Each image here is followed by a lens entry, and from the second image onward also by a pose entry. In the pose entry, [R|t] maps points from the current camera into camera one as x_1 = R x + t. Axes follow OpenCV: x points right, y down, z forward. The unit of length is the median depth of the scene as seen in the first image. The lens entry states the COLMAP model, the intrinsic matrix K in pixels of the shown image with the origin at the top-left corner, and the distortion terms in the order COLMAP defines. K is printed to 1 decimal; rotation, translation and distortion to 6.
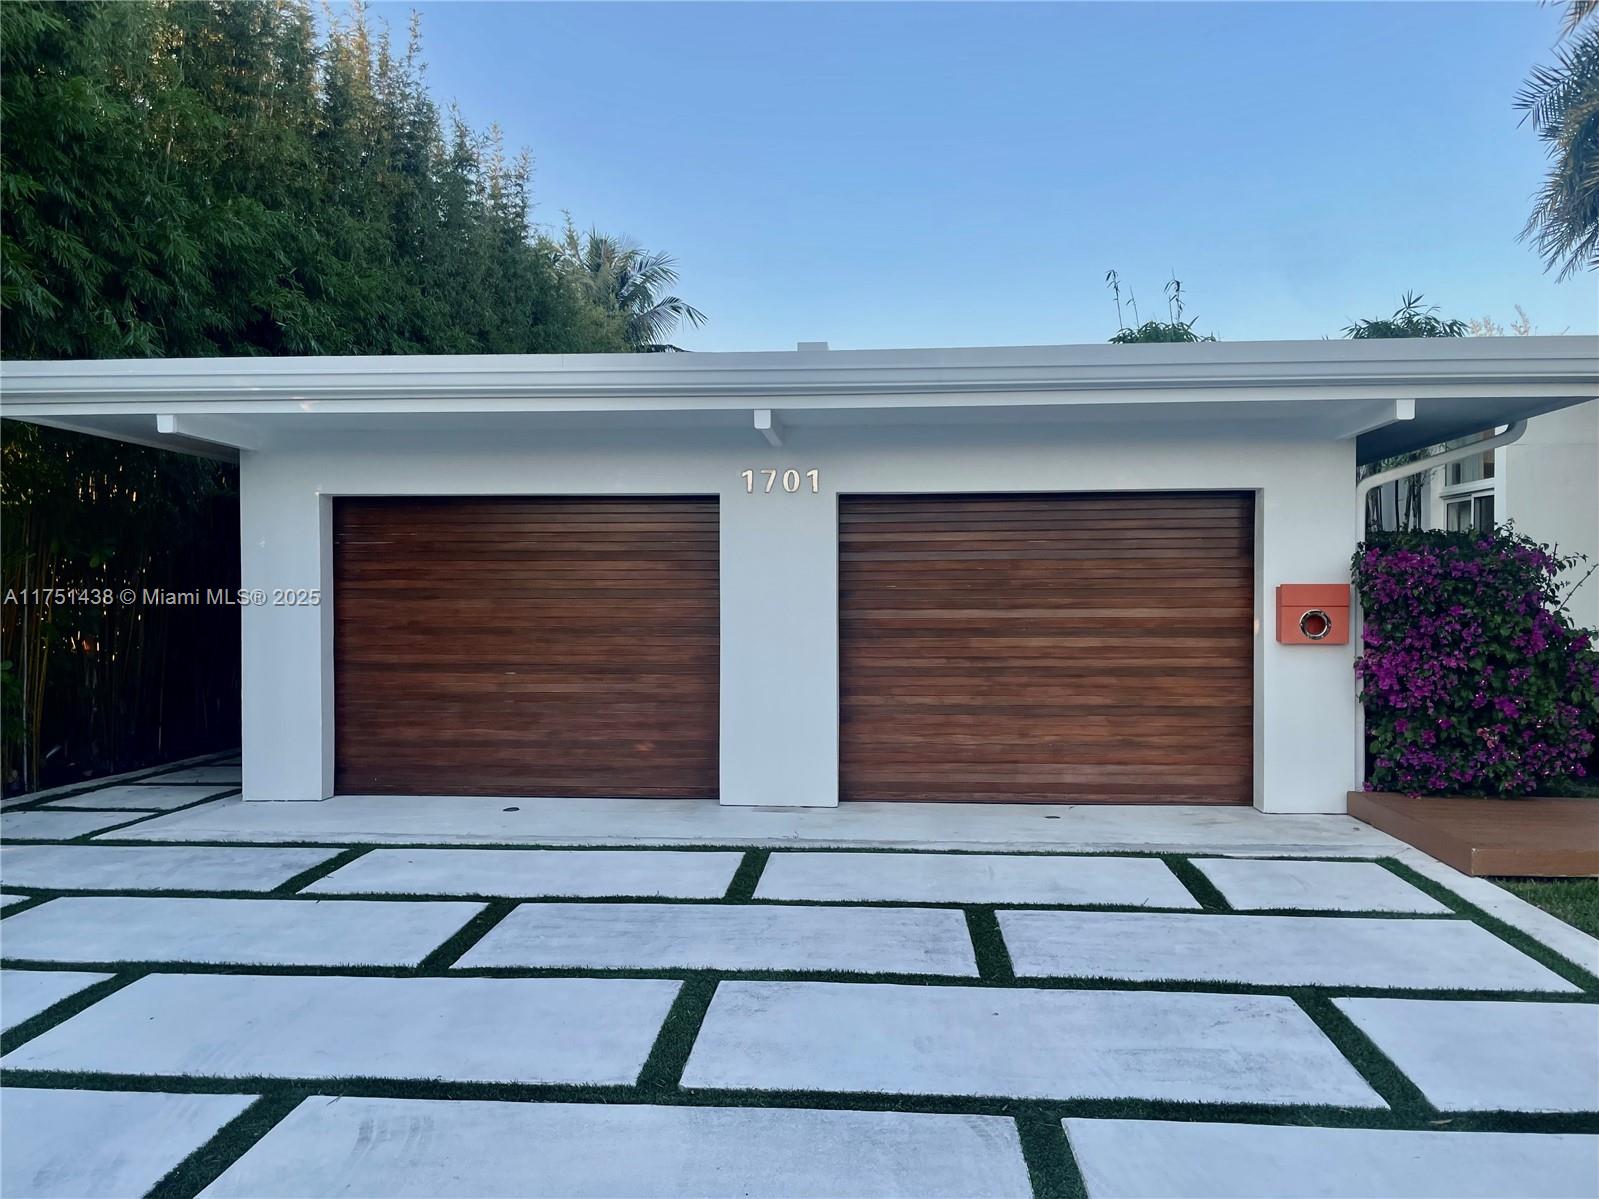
lens RADIAL K [[1215.0, 0, 804.4], [0, 1215.0, 609.2], [0, 0, 1]] dist [0.087058, -0.119379]
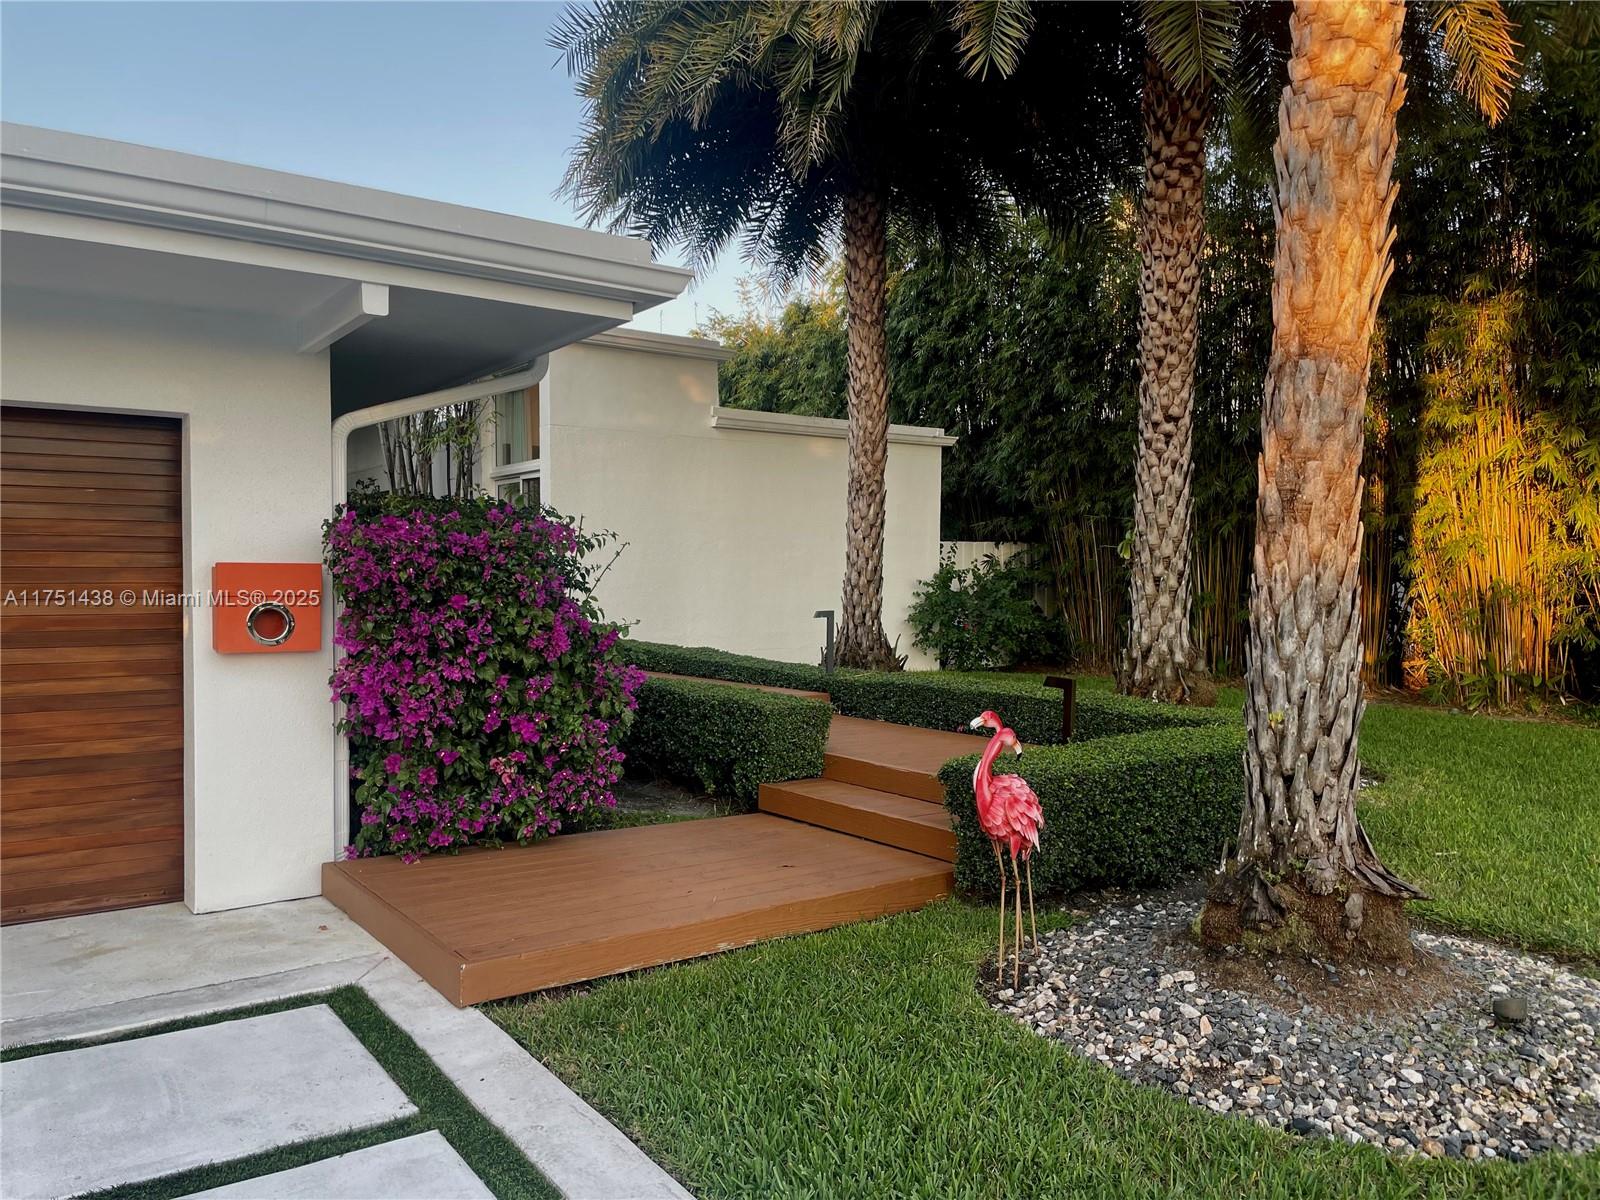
lens RADIAL K [[1215.7, 0, 804.9], [0, 1215.7, 609.7], [0, 0, 1]] dist [0.087058, -0.119379]
pose [[0.759486, -0.012883, 0.650397, 0.209448], [0.005462, 0.999895, 0.013428, -0.002529], [-0.650501, -0.006646, 0.759476, 0.314335]]
